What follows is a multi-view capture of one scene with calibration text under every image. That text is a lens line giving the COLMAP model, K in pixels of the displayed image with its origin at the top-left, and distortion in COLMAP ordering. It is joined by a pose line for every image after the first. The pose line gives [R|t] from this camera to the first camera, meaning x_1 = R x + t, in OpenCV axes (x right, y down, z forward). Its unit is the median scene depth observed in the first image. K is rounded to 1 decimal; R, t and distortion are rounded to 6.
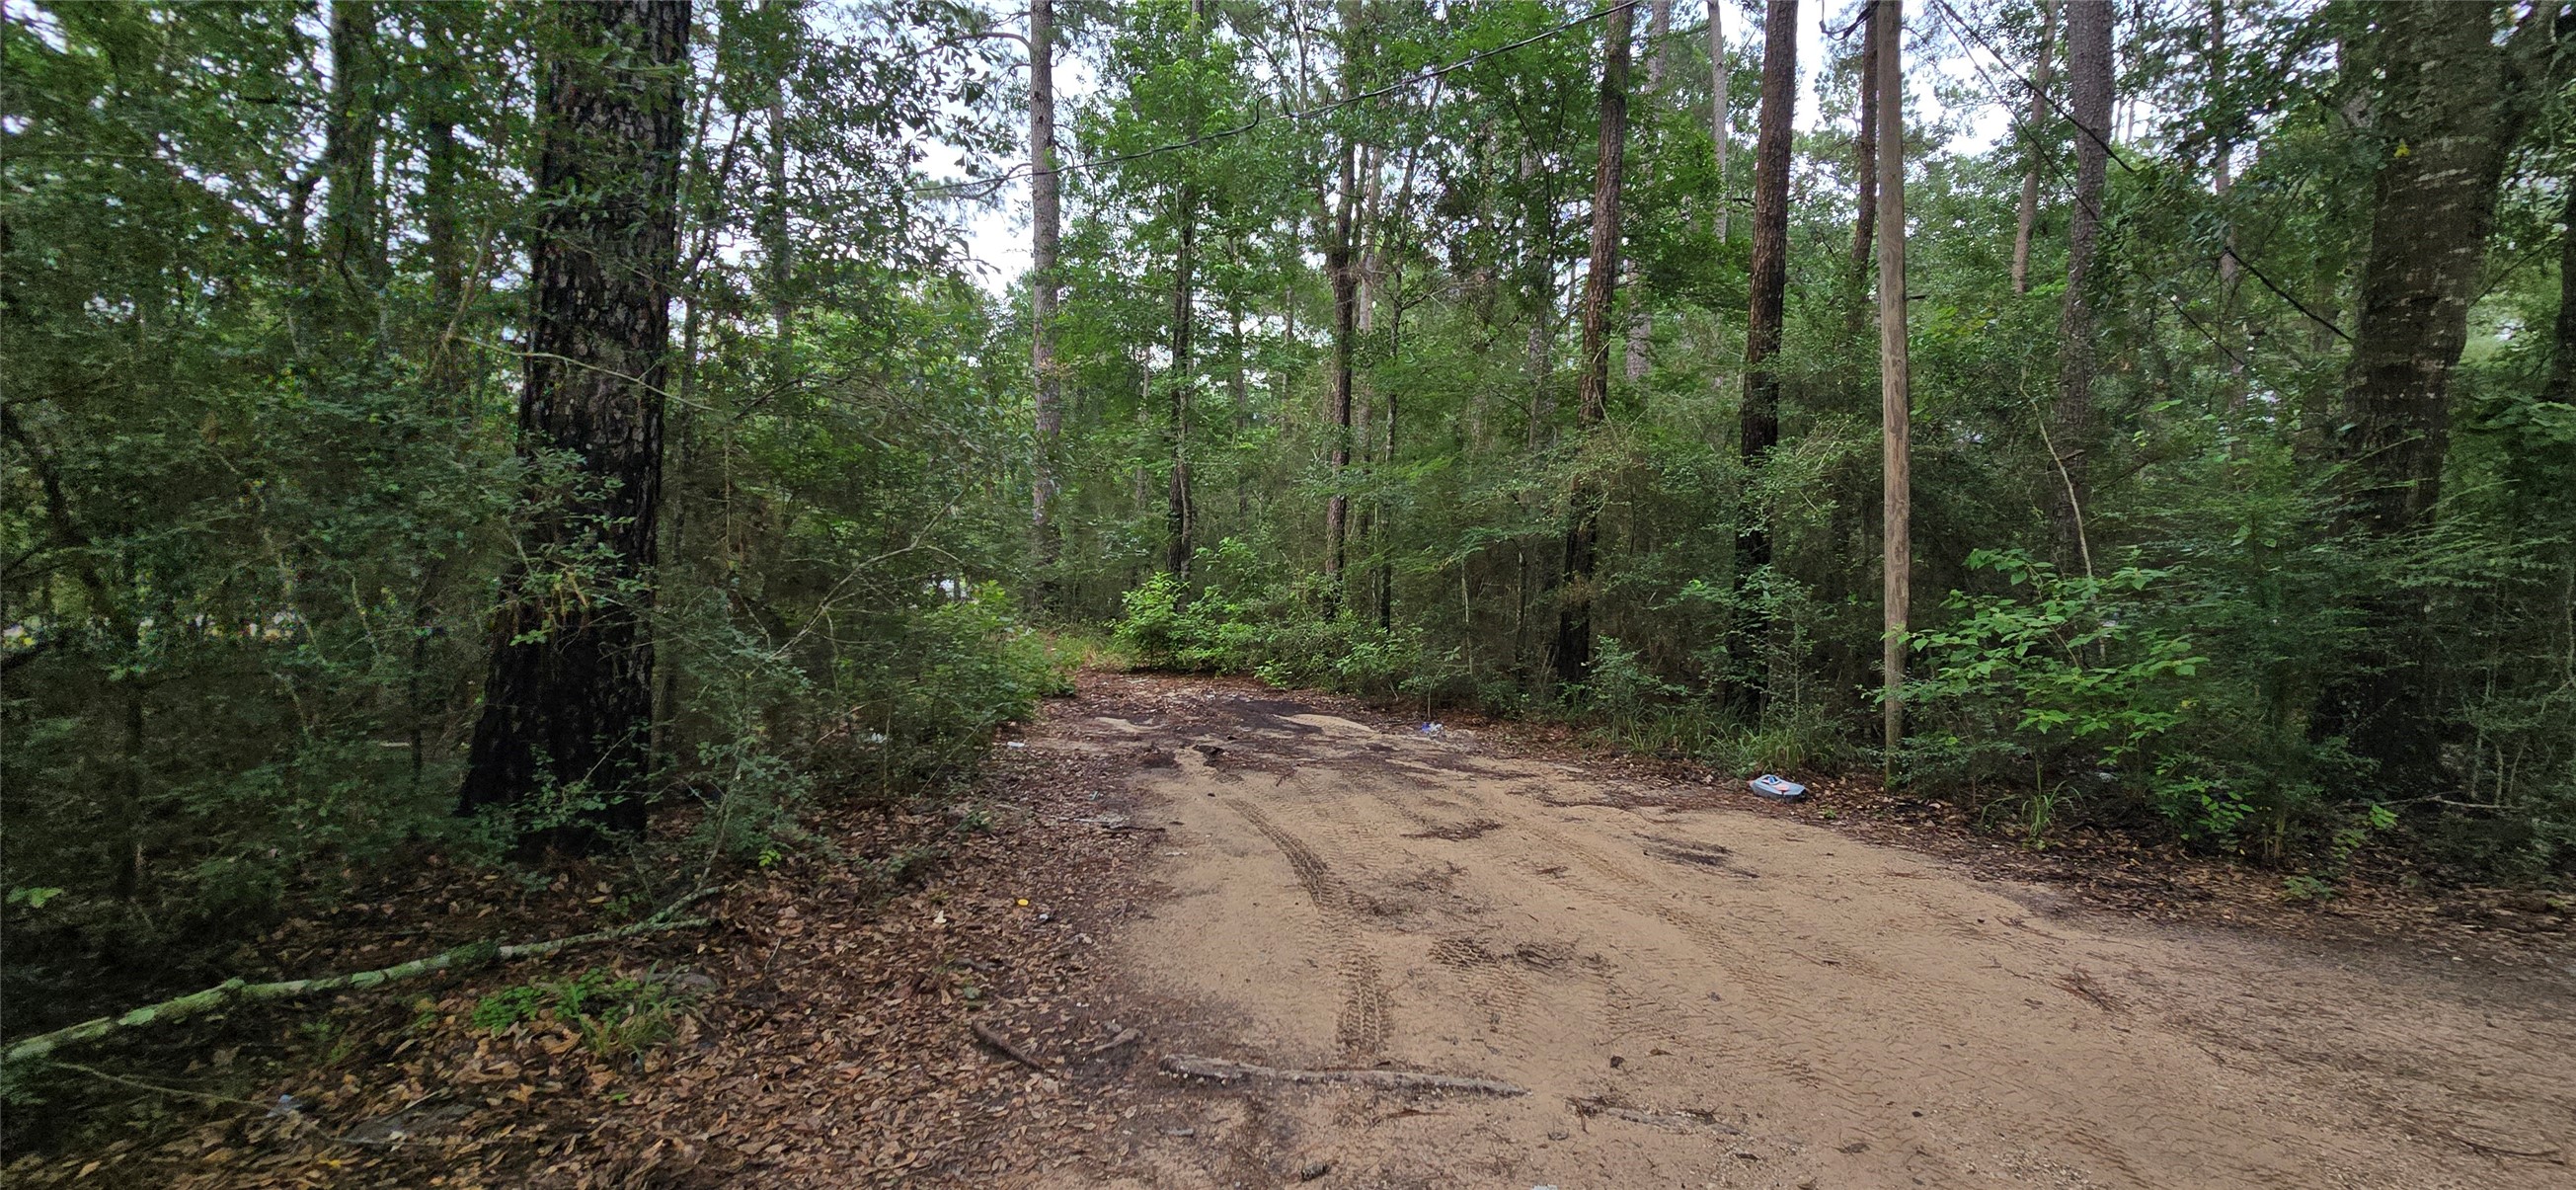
lens RADIAL K [[1072.9, 0, 1283.2], [0, 1072.9, 583.4], [0, 0, 1]] dist [0.000876, -0.000185]
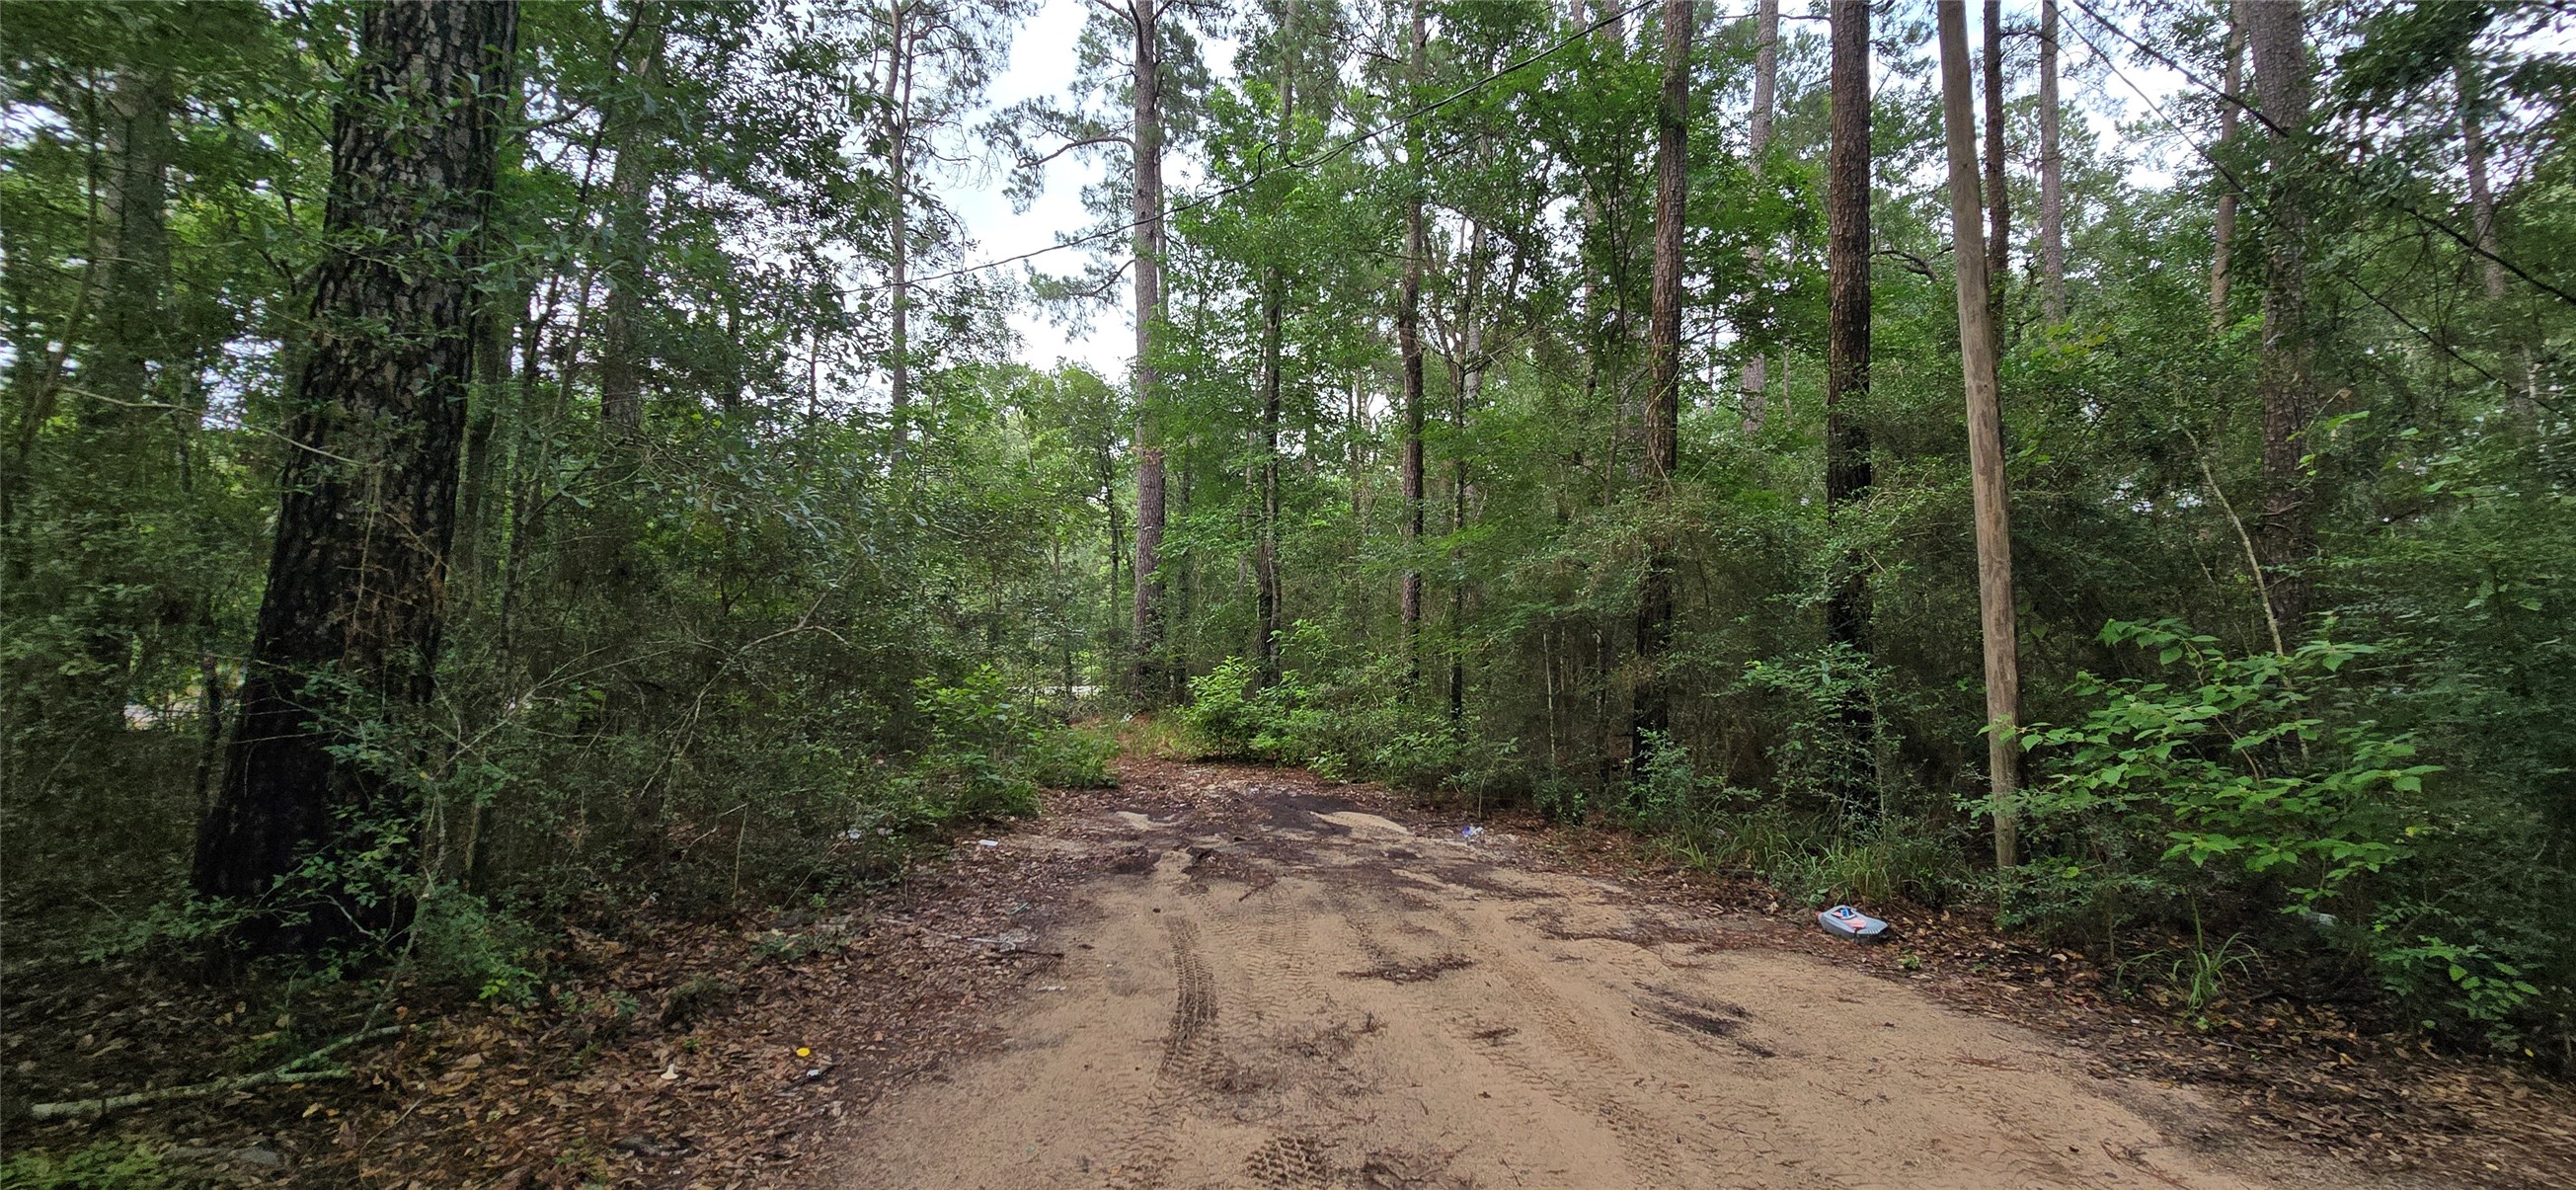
lens RADIAL K [[1102.2, 0, 1223.0], [0, 1102.2, 578.9], [0, 0, 1]] dist [-0.008655, 0.004560]
pose [[0.988377, -0.014970, -0.151285, 0.151320], [0.002752, 0.996738, -0.080656, 0.001606], [0.151999, 0.079302, 0.985194, 0.129936]]
